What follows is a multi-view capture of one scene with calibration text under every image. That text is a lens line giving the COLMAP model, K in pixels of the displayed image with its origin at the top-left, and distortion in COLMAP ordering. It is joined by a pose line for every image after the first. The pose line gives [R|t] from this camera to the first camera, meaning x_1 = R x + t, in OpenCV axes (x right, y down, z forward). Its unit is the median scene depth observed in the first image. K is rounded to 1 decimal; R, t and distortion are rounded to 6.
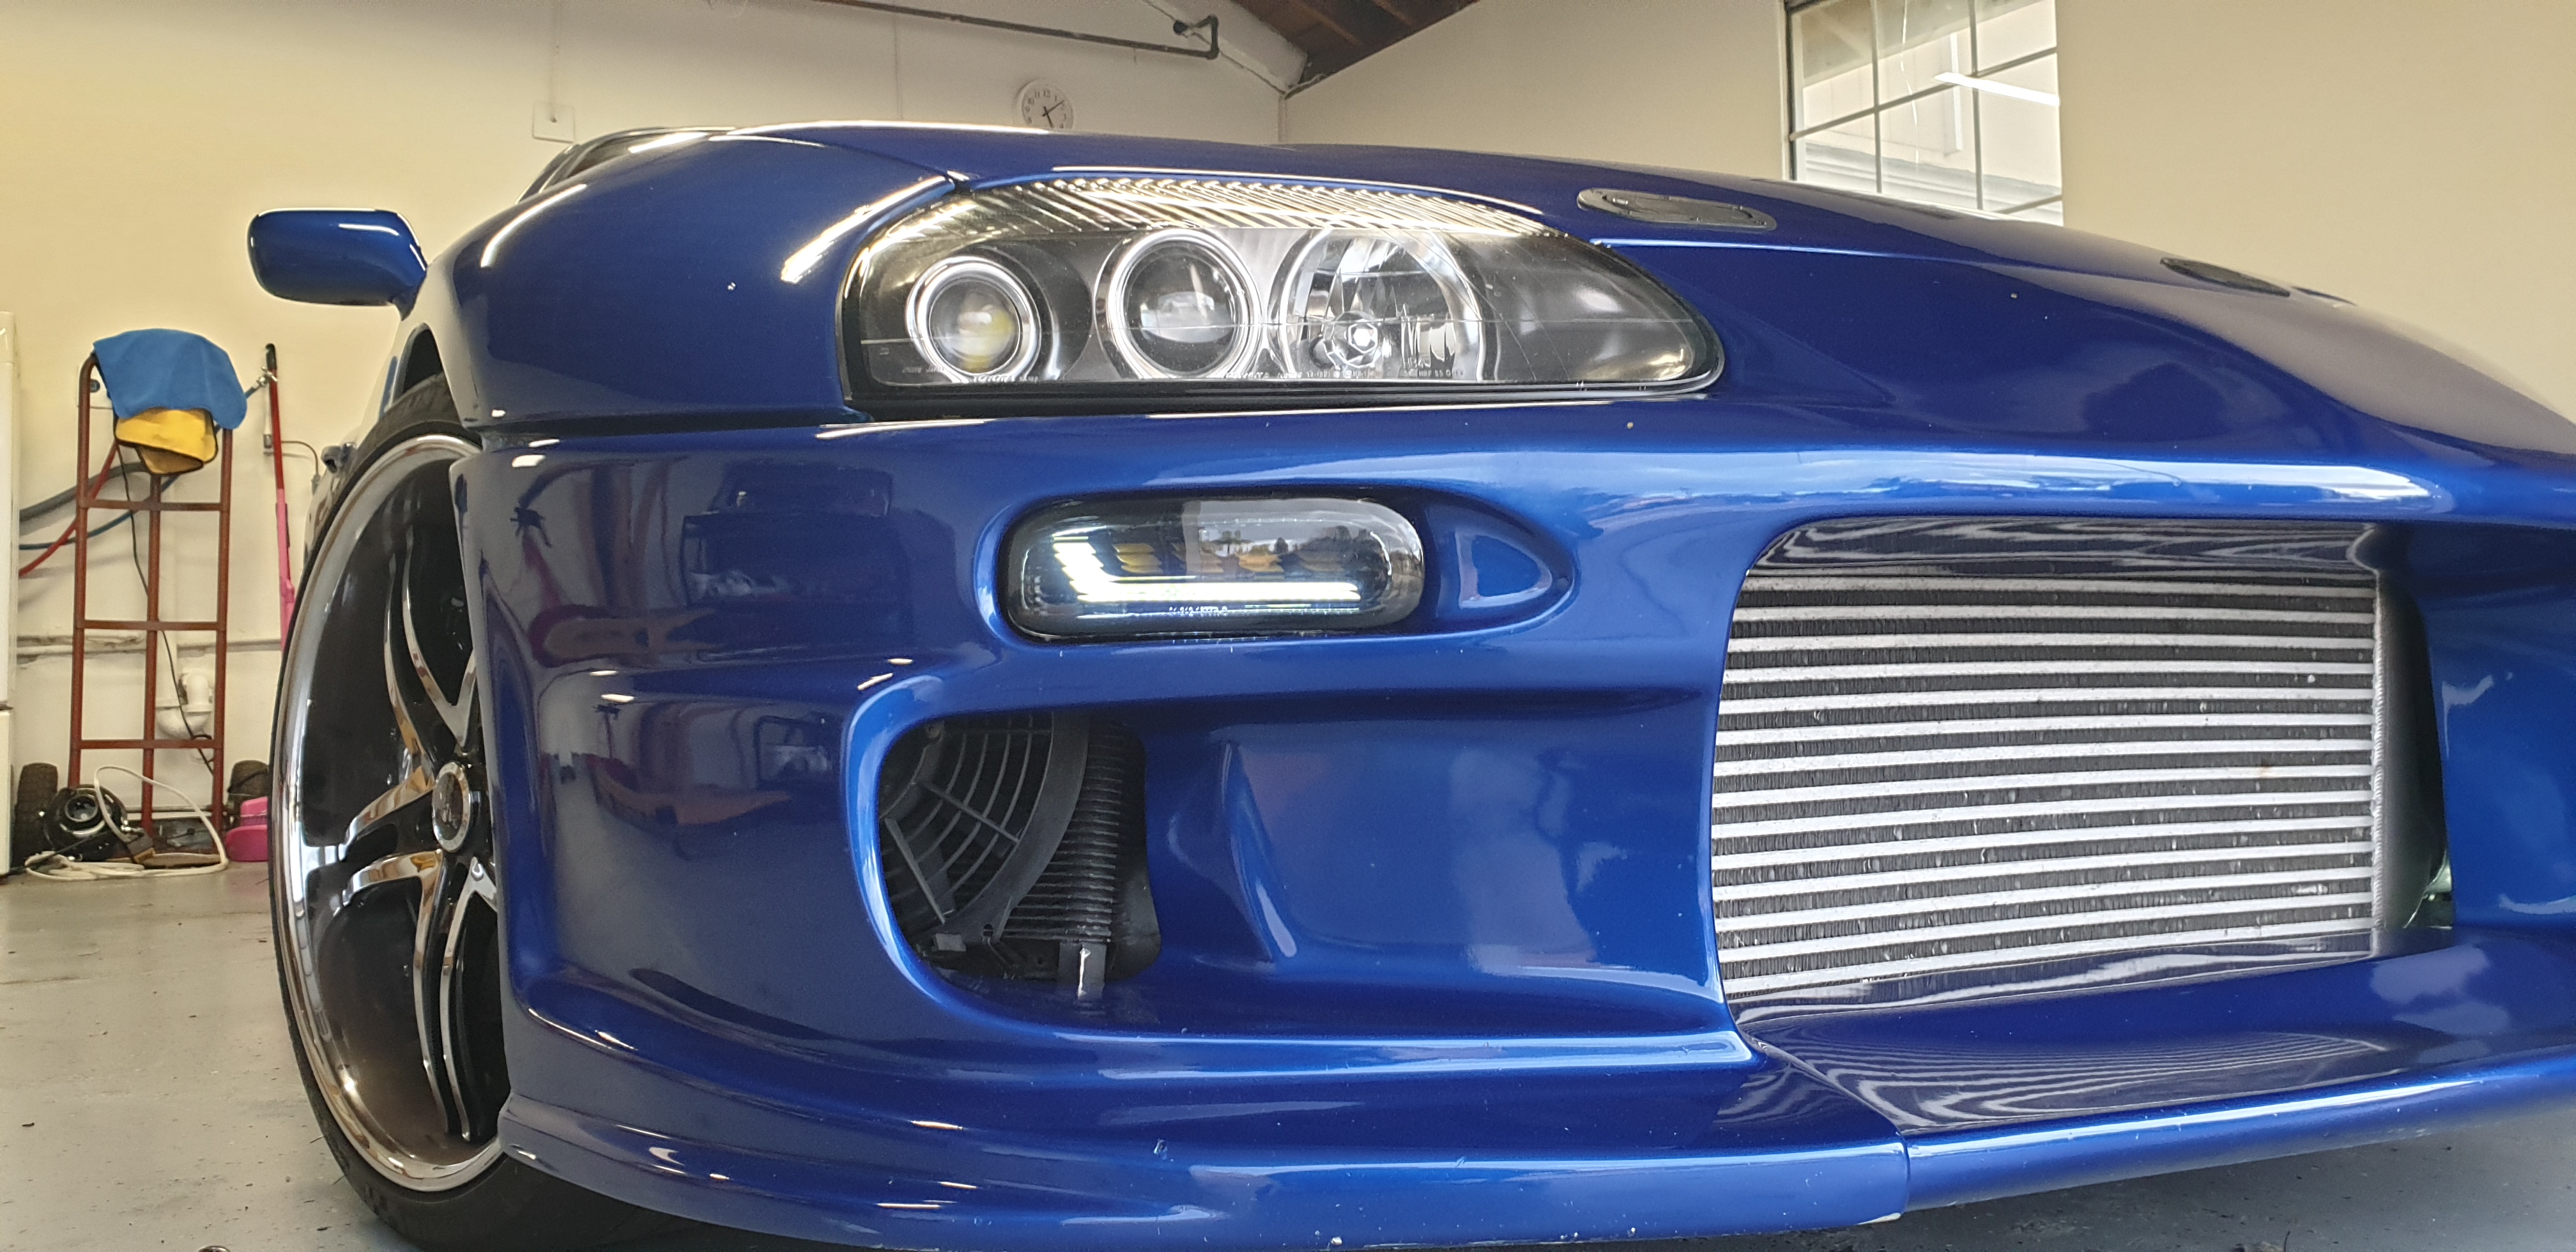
lens RADIAL K [[1965.8, 0, 1293.4], [0, 1965.8, 593.4], [0, 0, 1]] dist [-0.014477, 0.018302]
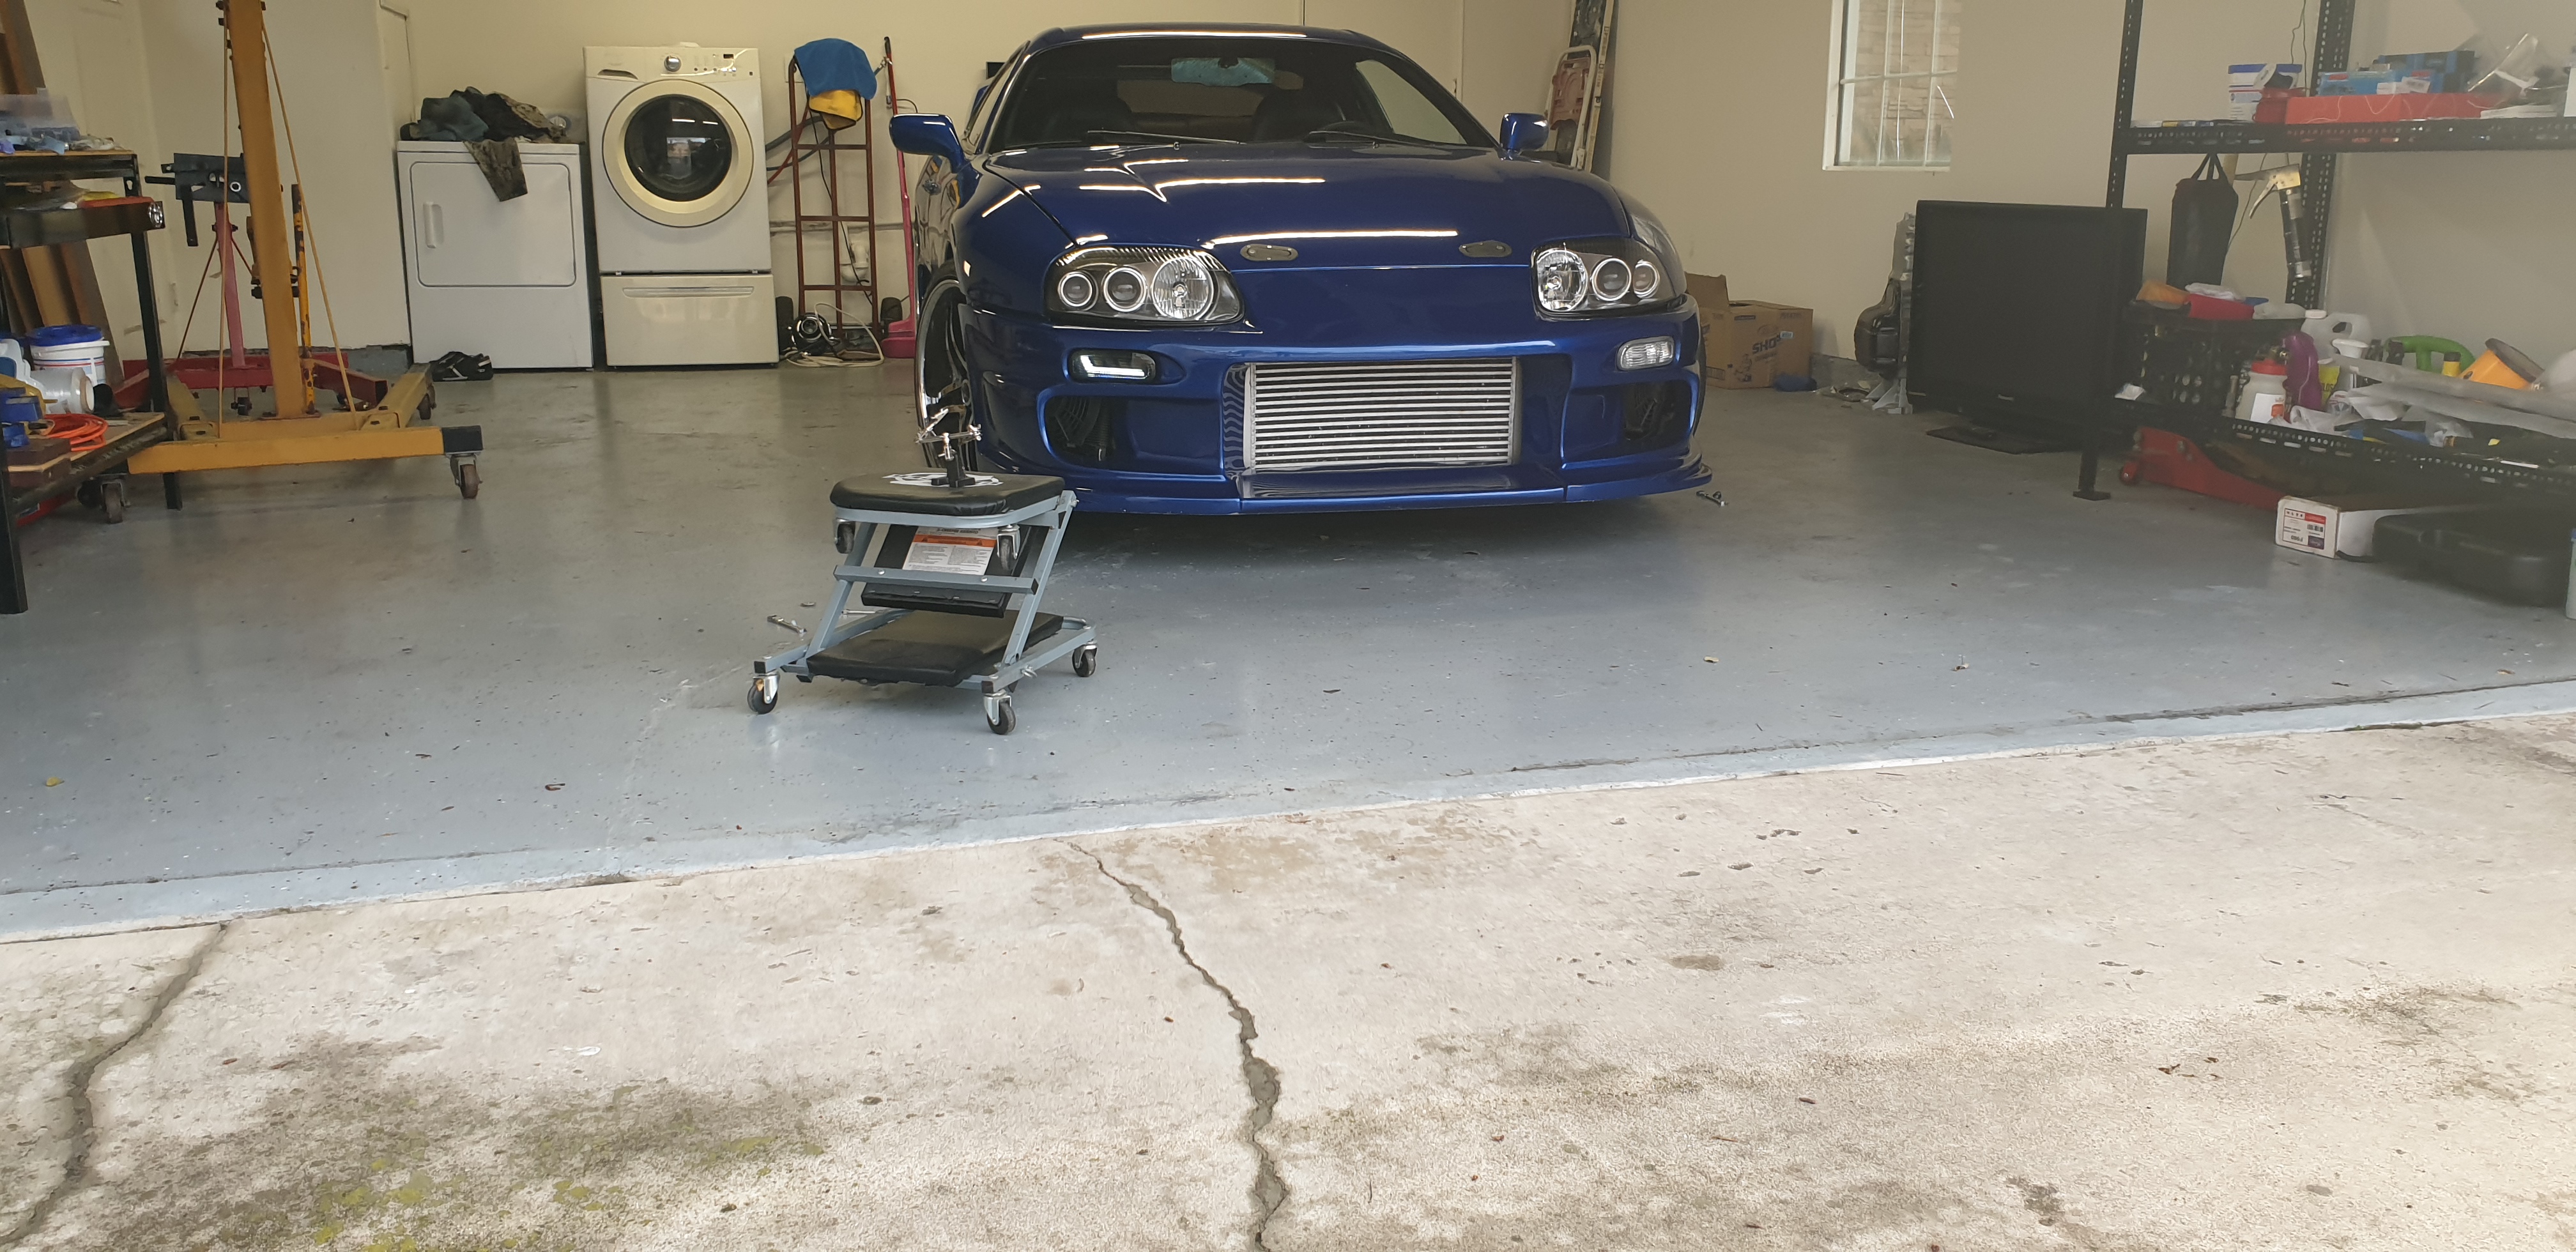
lens RADIAL K [[1965.8, 0, 1289.4], [0, 1965.8, 644.2], [0, 0, 1]] dist [-0.014477, 0.018302]
pose [[0.960689, 0.083589, -0.264746, 1.104926], [-0.002377, 0.956040, 0.293225, -0.499894], [0.277618, -0.281069, 0.918656, -2.208793]]
